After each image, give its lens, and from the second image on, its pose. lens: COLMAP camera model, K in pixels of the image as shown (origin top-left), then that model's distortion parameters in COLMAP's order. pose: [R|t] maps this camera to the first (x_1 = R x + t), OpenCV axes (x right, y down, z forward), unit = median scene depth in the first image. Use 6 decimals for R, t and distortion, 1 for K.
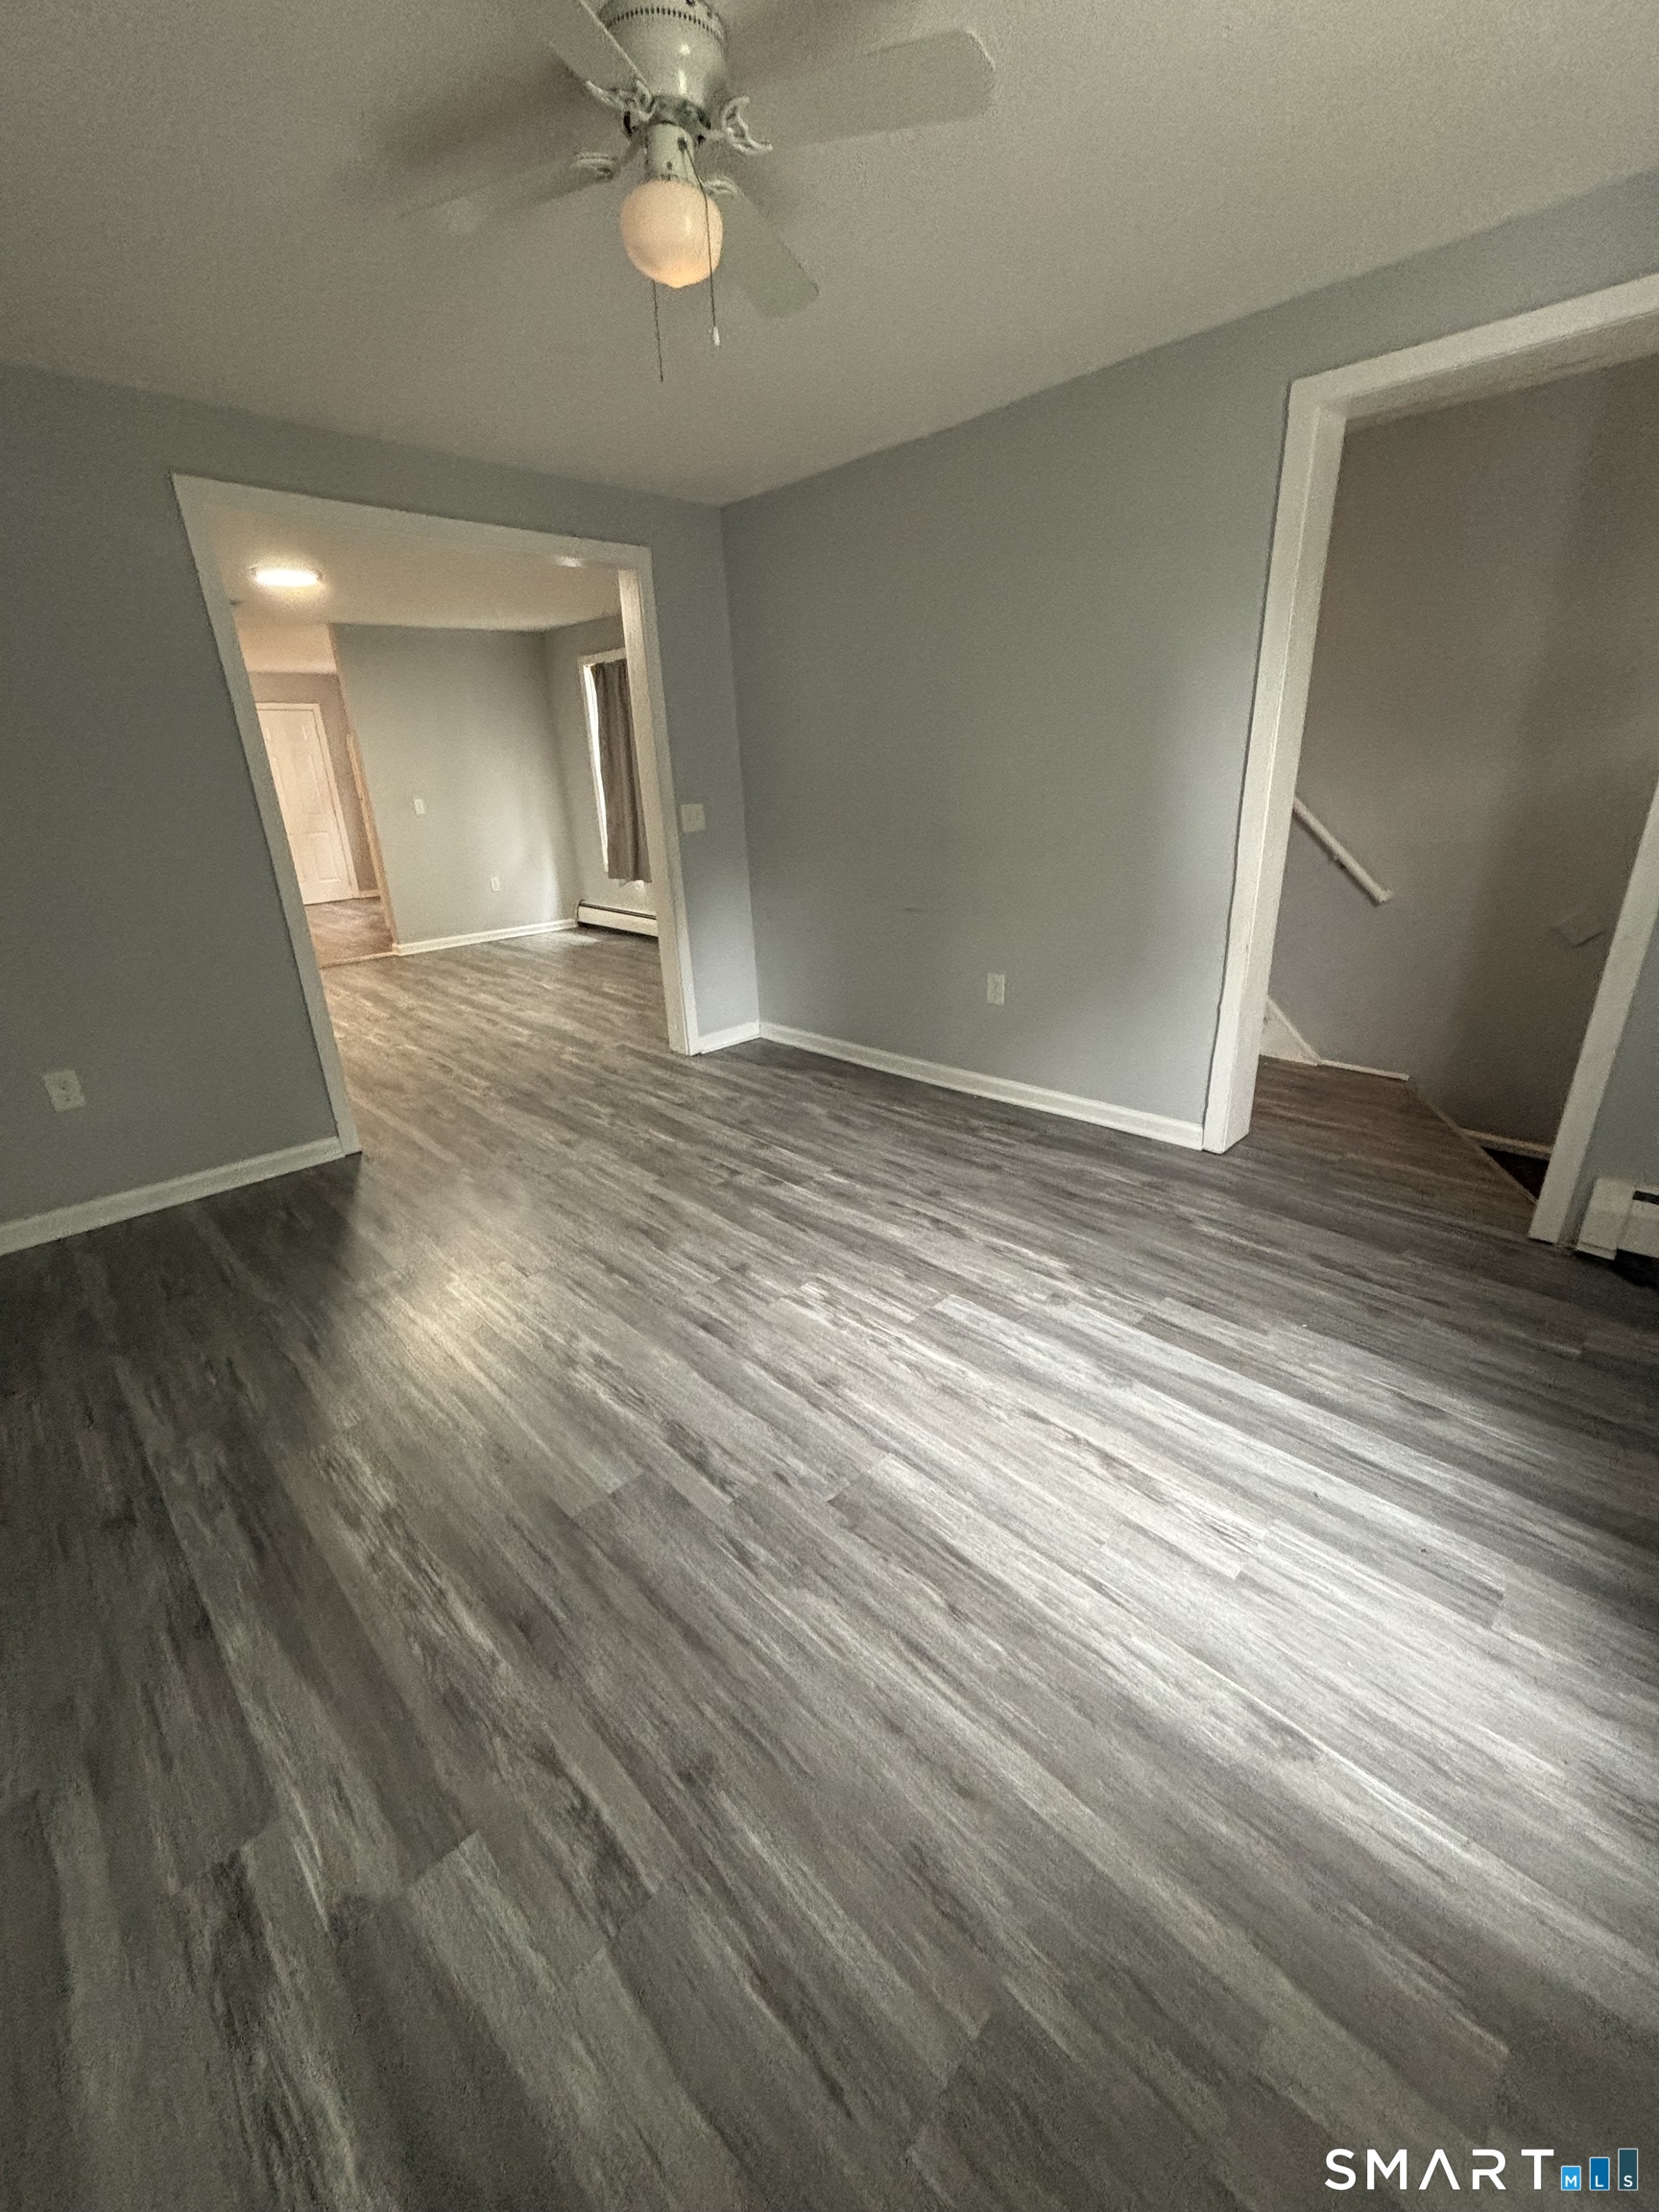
lens RADIAL K [[892.7, 0, 828.7], [0, 892.7, 1107.8], [0, 0, 1]] dist [0.002000, -0.000121]
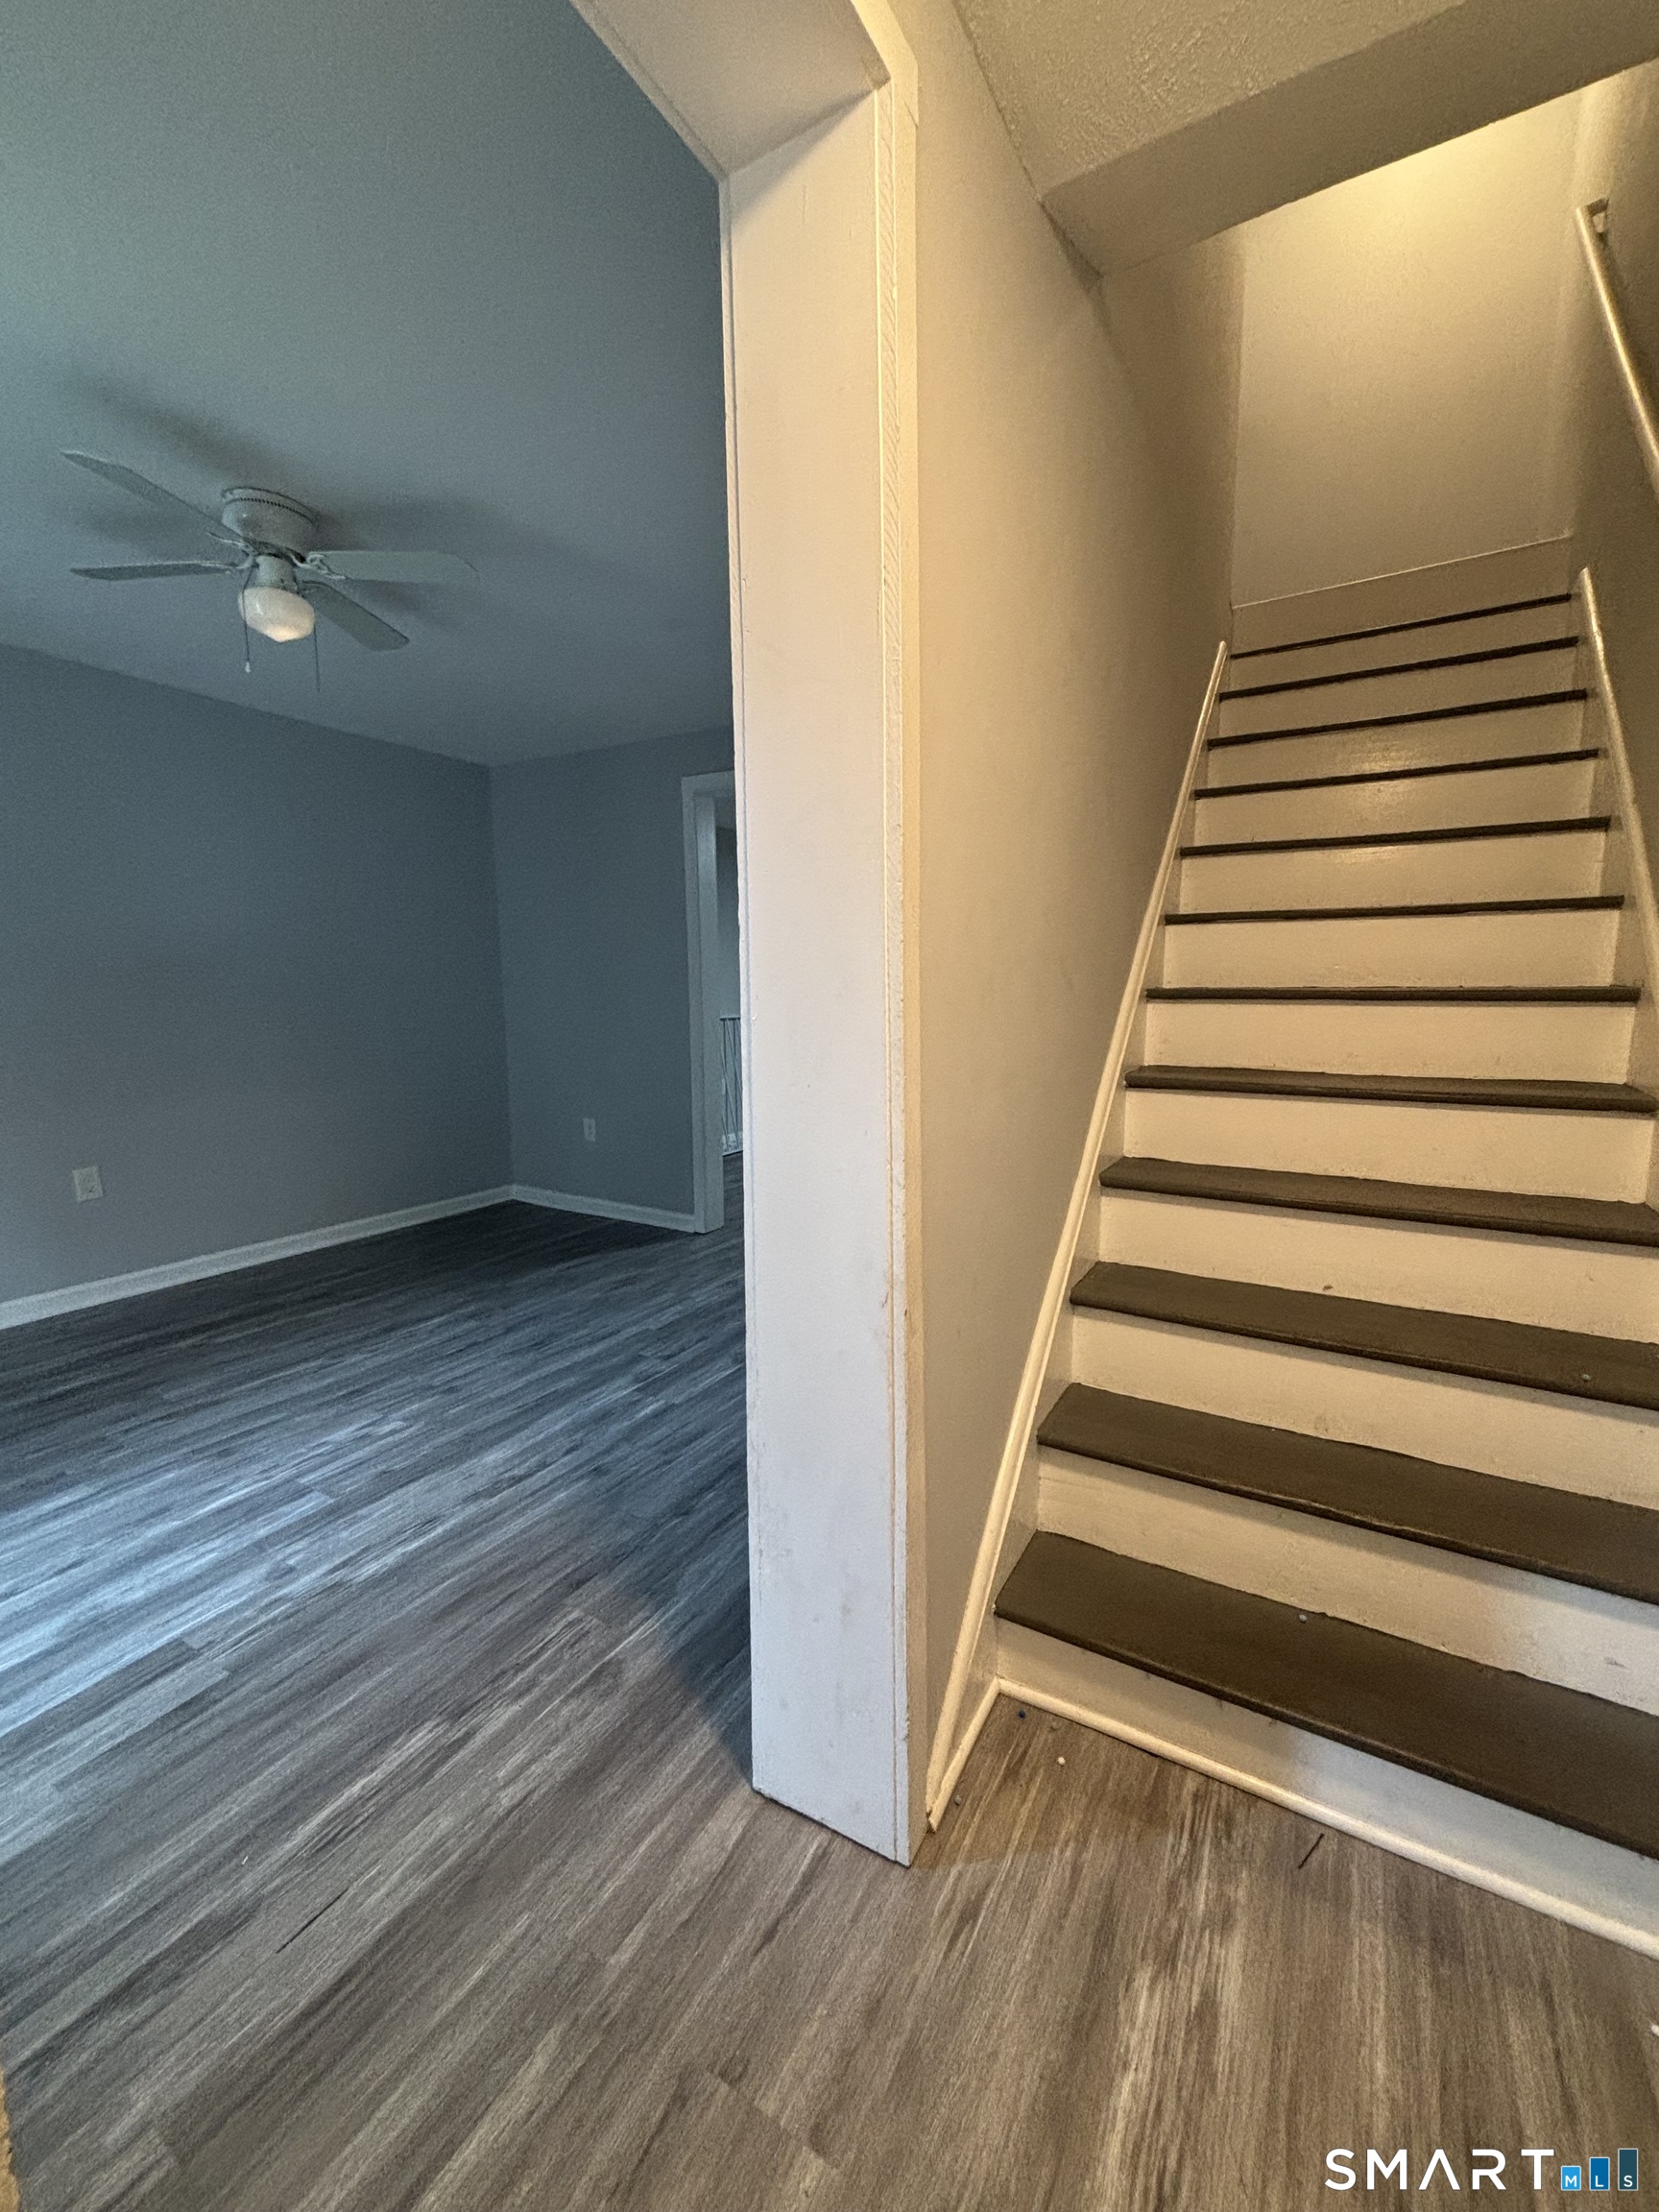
lens RADIAL K [[892.7, 0, 830.6], [0, 892.7, 1106.0], [0, 0, 1]] dist [0.002000, -0.000121]
pose [[0.257459, 0.163407, -0.952372, 1.038093], [-0.345343, 0.936064, 0.067251, -0.391719], [0.902471, 0.311580, 0.297430, 1.026449]]
